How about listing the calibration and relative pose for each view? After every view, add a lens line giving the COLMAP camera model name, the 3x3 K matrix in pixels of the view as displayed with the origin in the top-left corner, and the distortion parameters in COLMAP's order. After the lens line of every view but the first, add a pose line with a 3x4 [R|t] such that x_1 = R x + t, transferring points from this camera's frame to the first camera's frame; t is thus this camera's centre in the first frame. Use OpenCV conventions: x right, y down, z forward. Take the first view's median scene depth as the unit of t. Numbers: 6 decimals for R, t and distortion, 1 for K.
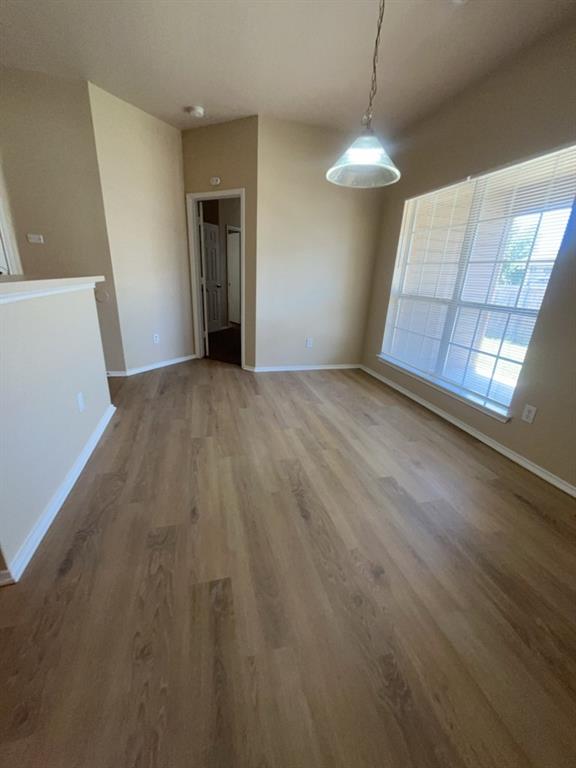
lens RADIAL K [[309.9, 0, 288.0], [0, 309.9, 384.0], [0, 0, 1]] dist [-0.001402, 0.000191]
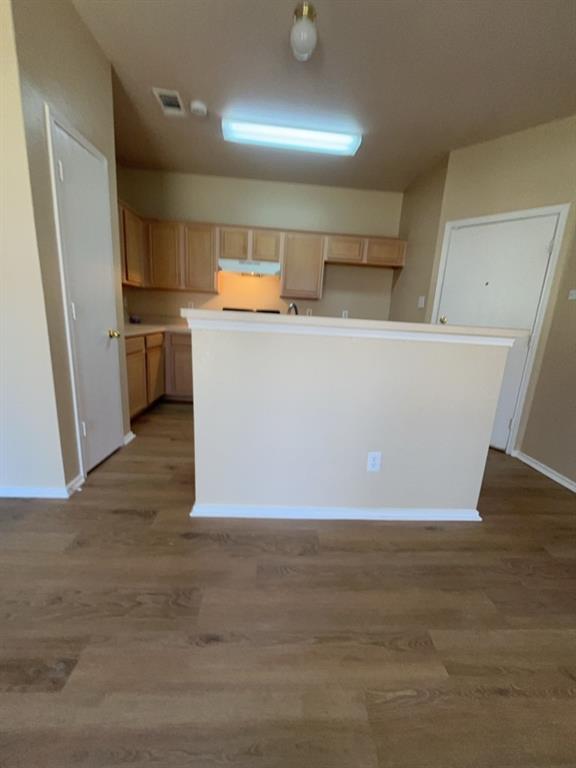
lens RADIAL K [[309.9, 0, 288.0], [0, 309.9, 384.0], [0, 0, 1]] dist [-0.001402, 0.000191]
pose [[-0.211110, 0.152501, -0.965493, 0.216582], [-0.393122, 0.891099, 0.226709, -0.284118], [0.894923, 0.427417, -0.128168, 0.971928]]
